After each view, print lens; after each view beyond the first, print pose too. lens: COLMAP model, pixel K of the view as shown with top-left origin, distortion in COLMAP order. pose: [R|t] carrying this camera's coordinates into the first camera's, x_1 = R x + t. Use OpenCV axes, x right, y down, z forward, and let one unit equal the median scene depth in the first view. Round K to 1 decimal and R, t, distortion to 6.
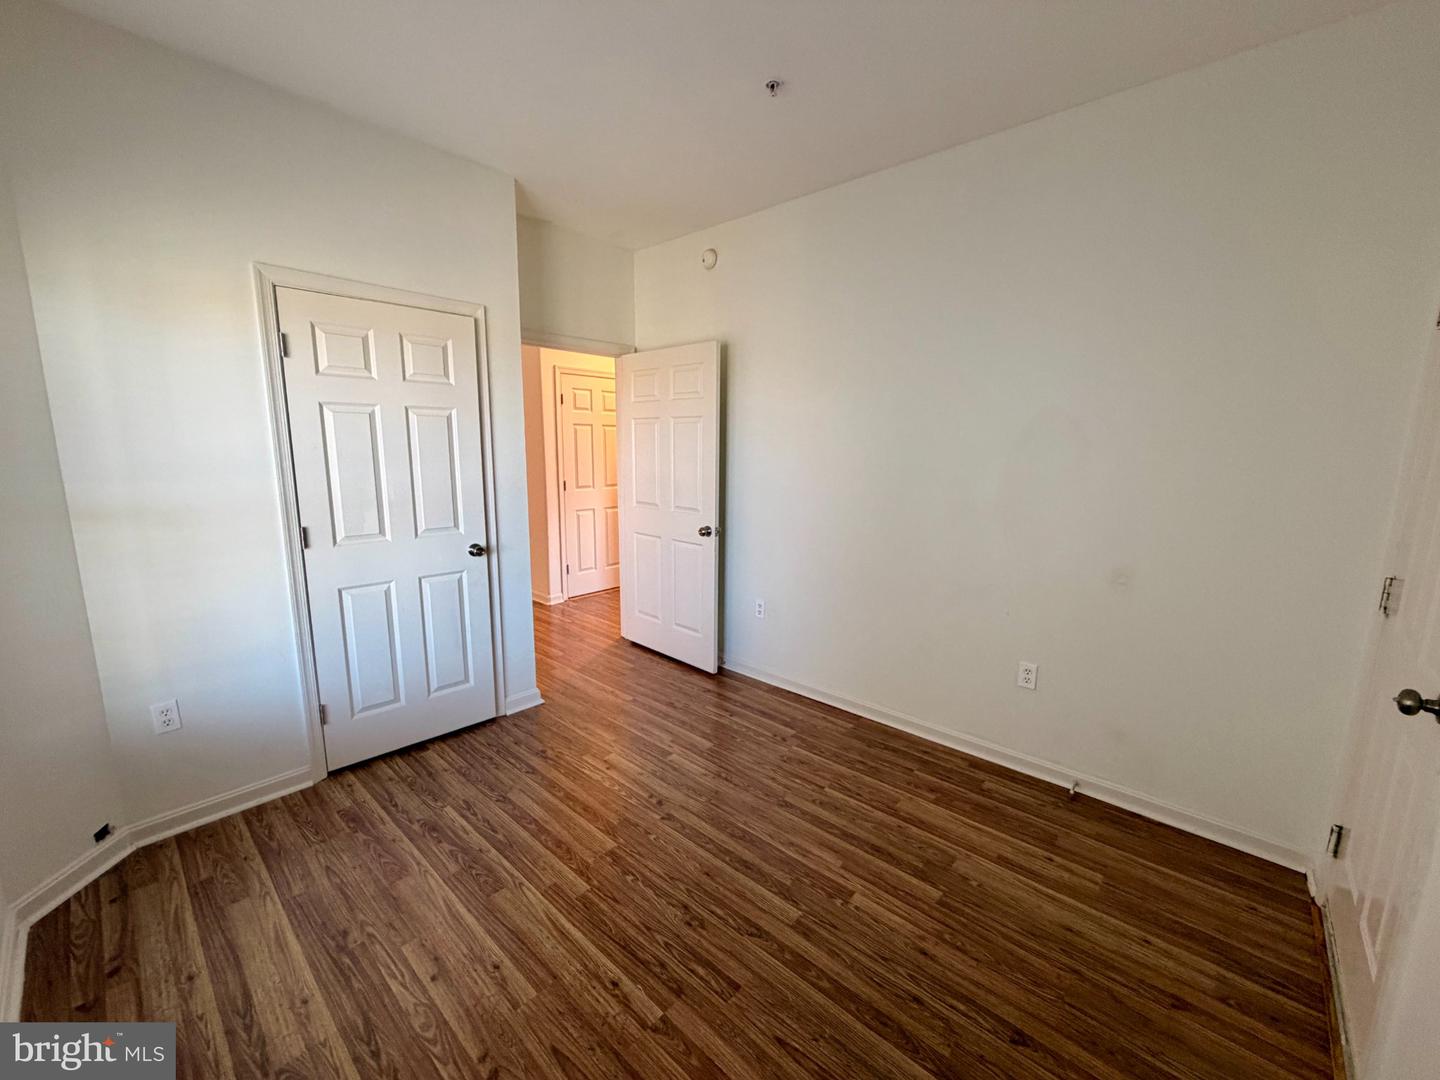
lens RADIAL K [[574.0, 0, 706.5], [0, 574.0, 533.1], [0, 0, 1]] dist [0.000185, -0.000152]
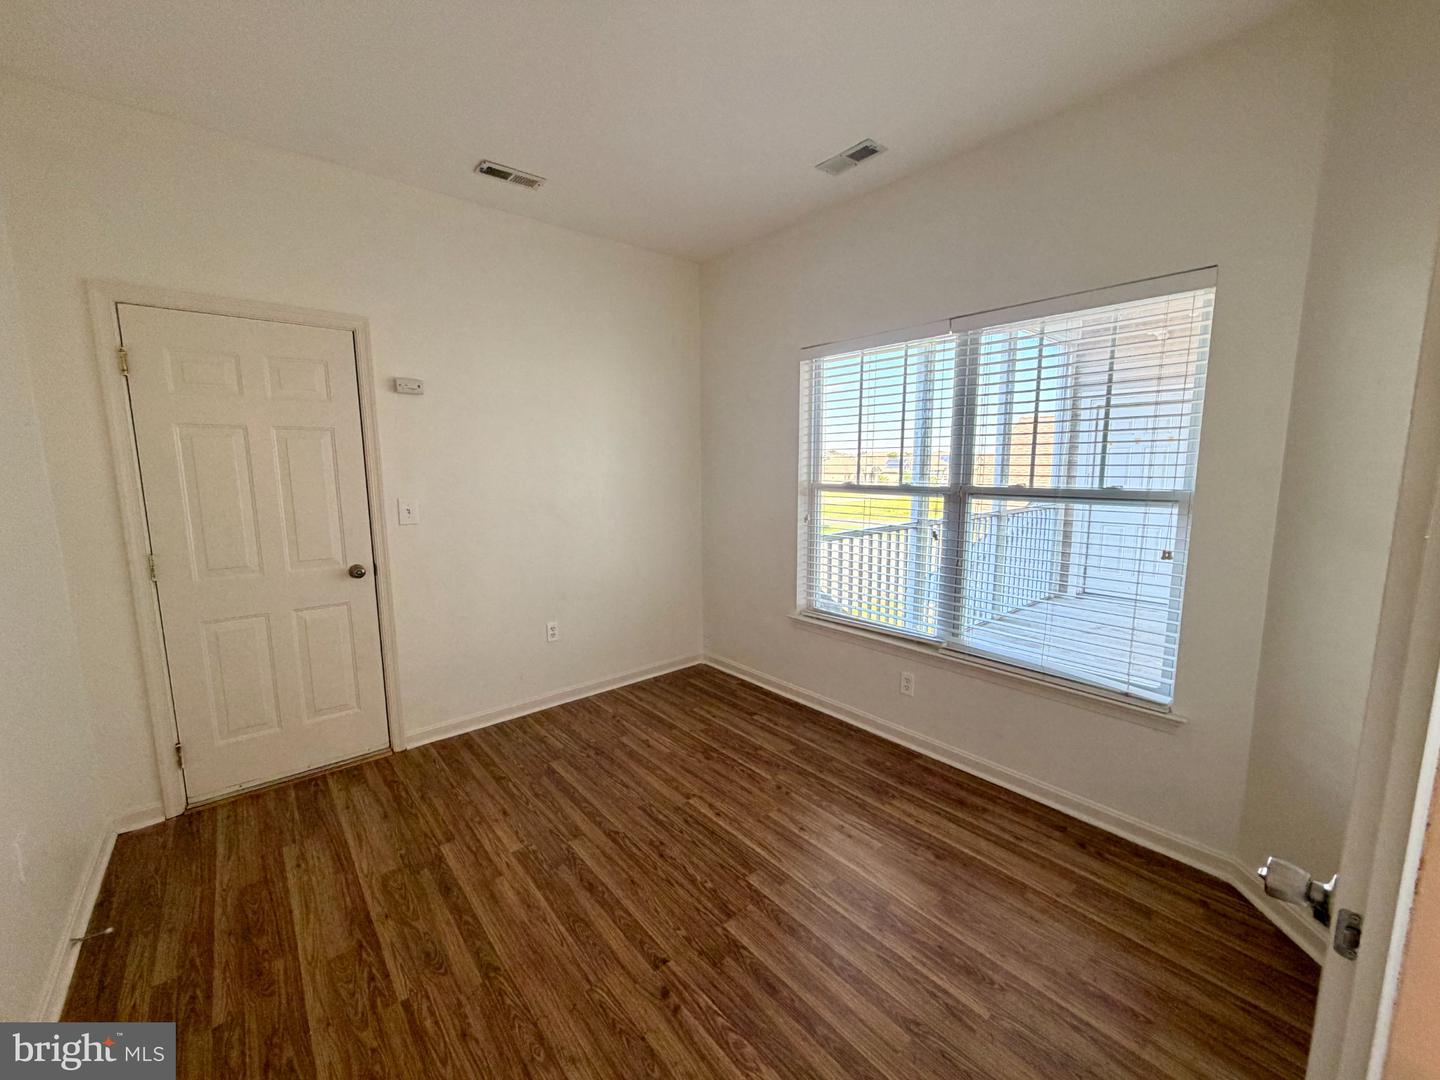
lens RADIAL K [[574.0, 0, 727.7], [0, 574.0, 538.5], [0, 0, 1]] dist [0.000185, -0.000152]
pose [[-0.995390, -0.016248, 0.094527, -0.260613], [0.011379, 0.958582, 0.284589, -0.285211], [-0.095236, 0.284352, -0.953978, 1.849379]]
